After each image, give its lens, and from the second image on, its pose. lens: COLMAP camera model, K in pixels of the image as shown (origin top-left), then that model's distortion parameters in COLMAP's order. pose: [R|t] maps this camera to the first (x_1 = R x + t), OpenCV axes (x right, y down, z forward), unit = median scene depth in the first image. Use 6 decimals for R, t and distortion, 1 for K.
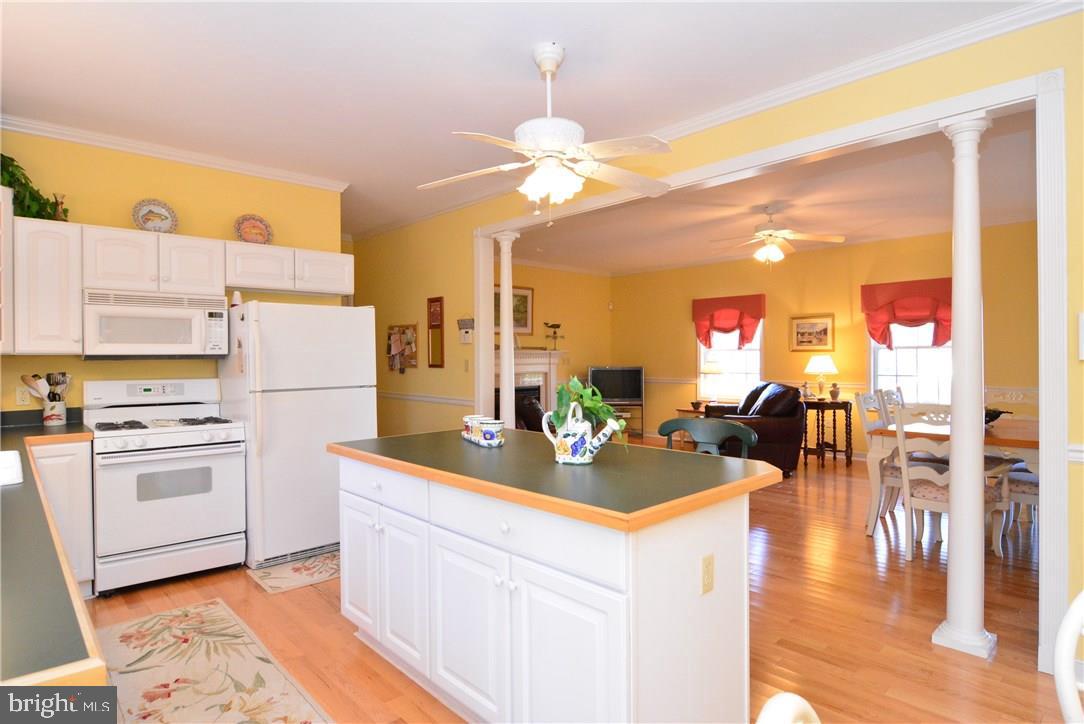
lens RADIAL K [[586.1, 0, 539.1], [0, 586.1, 360.7], [0, 0, 1]] dist [-0.003954, -0.011040]
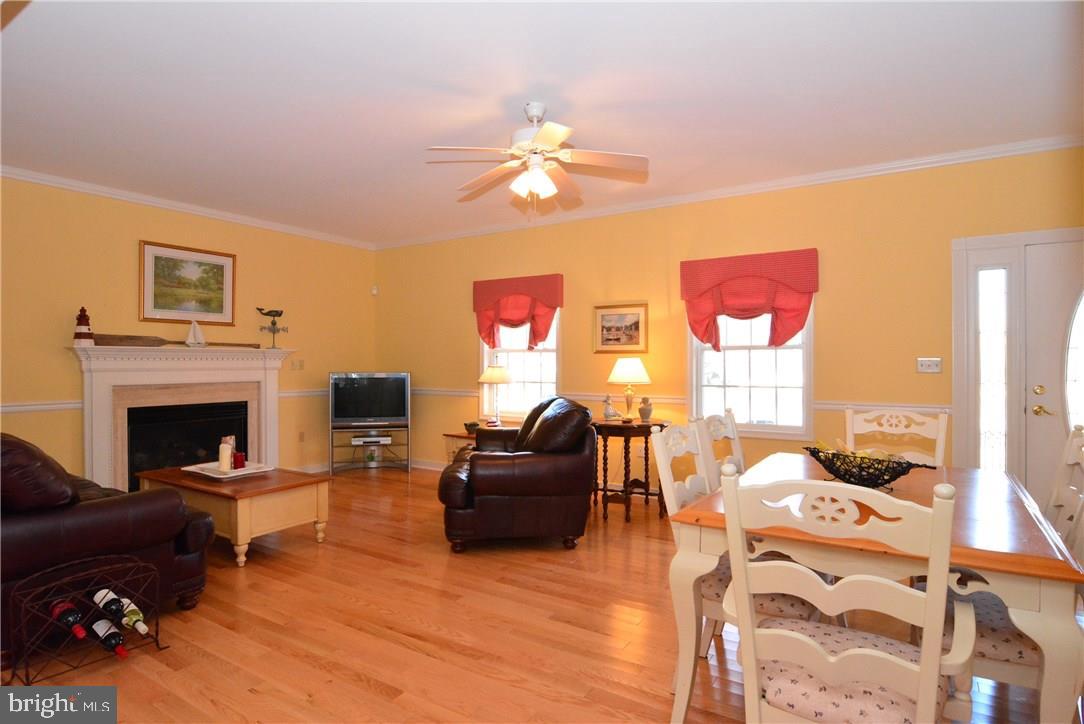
lens RADIAL K [[586.1, 0, 539.1], [0, 586.1, 360.7], [0, 0, 1]] dist [-0.003954, -0.011040]
pose [[0.969970, 0.007108, 0.243123, 0.200889], [-0.004701, 0.999934, -0.010477, 0.002162], [-0.243181, 0.009019, 0.969939, 0.333024]]
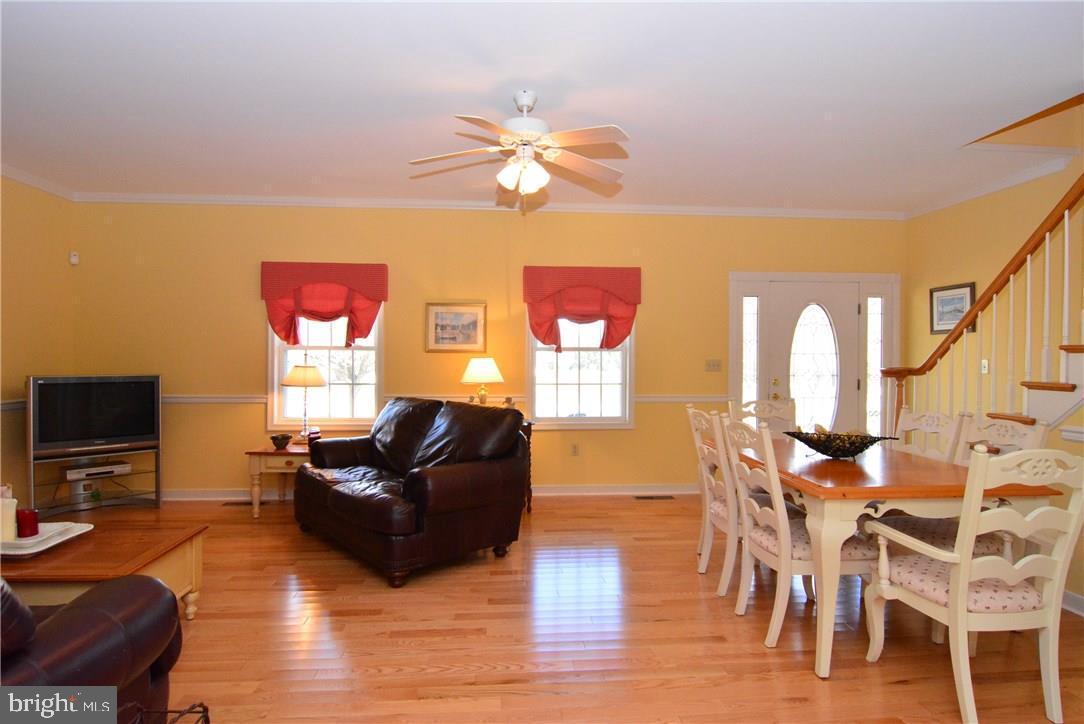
lens RADIAL K [[586.1, 0, 539.1], [0, 586.1, 360.7], [0, 0, 1]] dist [-0.003954, -0.011040]
pose [[0.623752, 0.005929, 0.781600, -0.030533], [-0.003218, 0.999982, -0.005018, -0.002283], [-0.781616, 0.000614, 0.623760, 0.501661]]
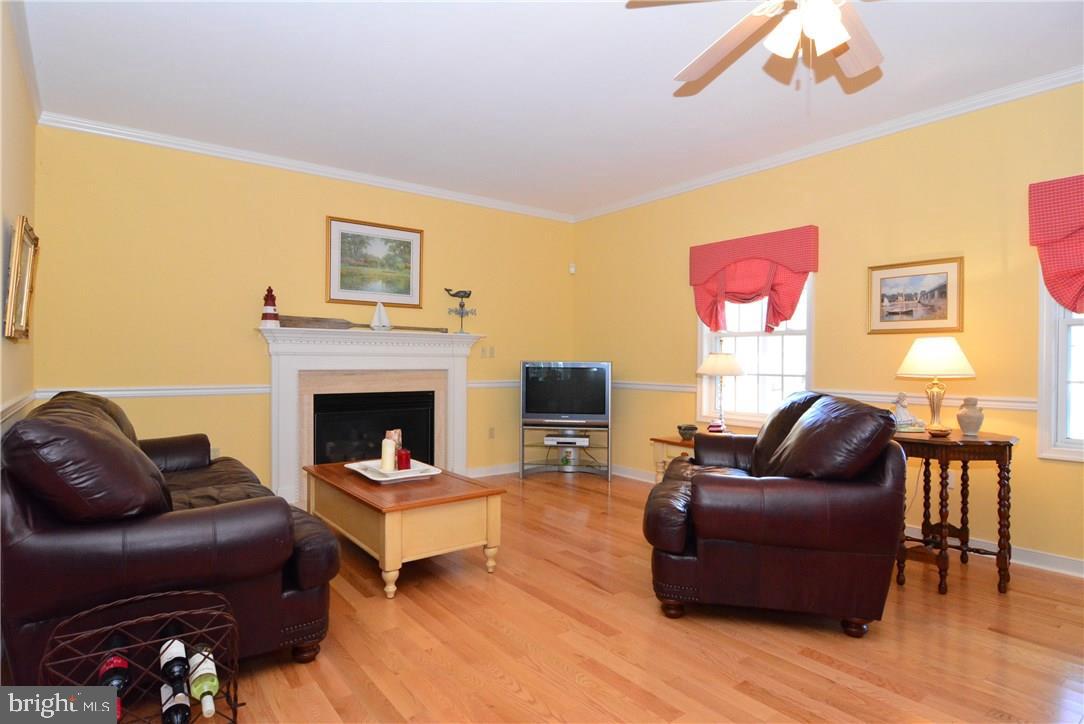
lens RADIAL K [[586.1, 0, 539.1], [0, 586.1, 360.7], [0, 0, 1]] dist [-0.003954, -0.011040]
pose [[0.994447, 0.012923, -0.104440, 0.214430], [-0.013632, 0.999889, -0.006082, 0.016380], [0.104350, 0.007472, 0.994513, 0.500936]]
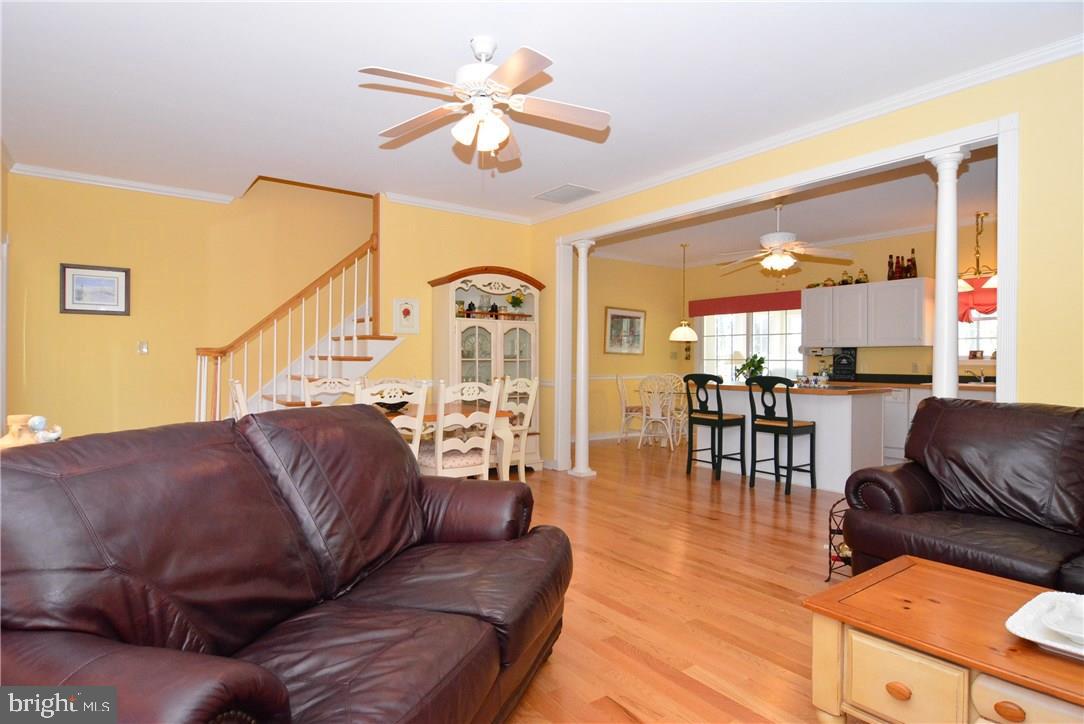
lens RADIAL K [[586.1, 0, 539.1], [0, 586.1, 360.7], [0, 0, 1]] dist [-0.003954, -0.011040]
pose [[-0.991793, 0.001116, 0.127848, 0.220937], [0.002065, 0.999971, 0.007290, 0.011277], [-0.127836, 0.007494, -0.991767, 1.187635]]
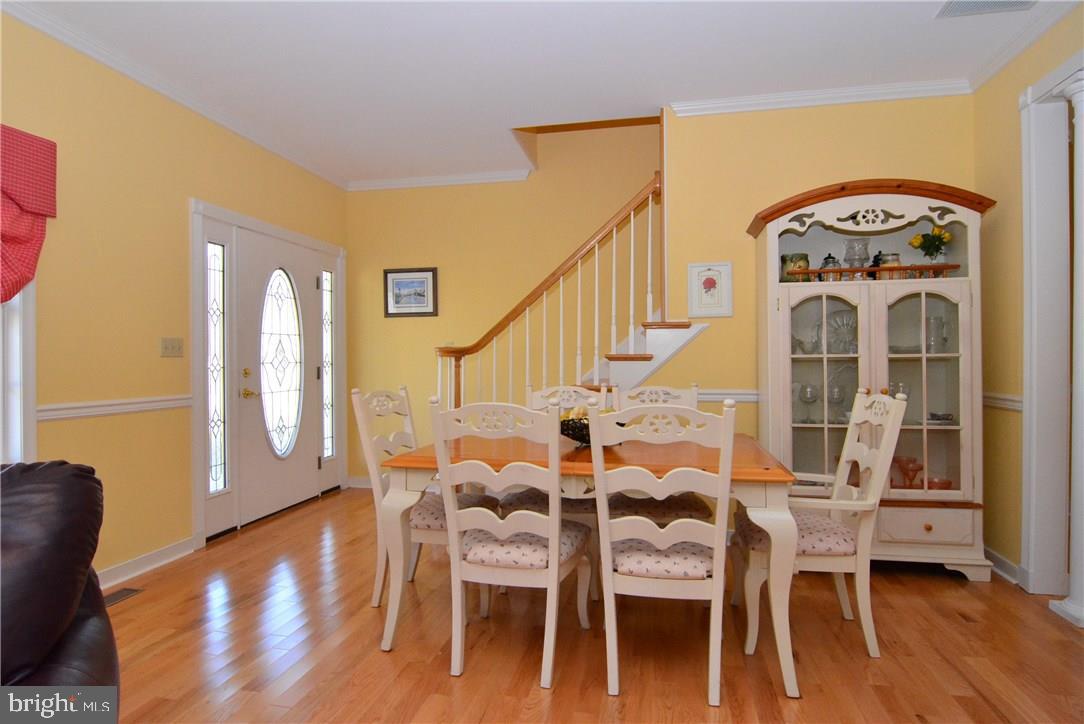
lens RADIAL K [[586.1, 0, 539.1], [0, 586.1, 360.7], [0, 0, 1]] dist [-0.003954, -0.011040]
pose [[-0.573122, 0.009195, 0.819419, 0.171045], [0.017968, 0.999838, 0.001347, 0.014444], [-0.819273, 0.015495, -0.573194, 0.835284]]
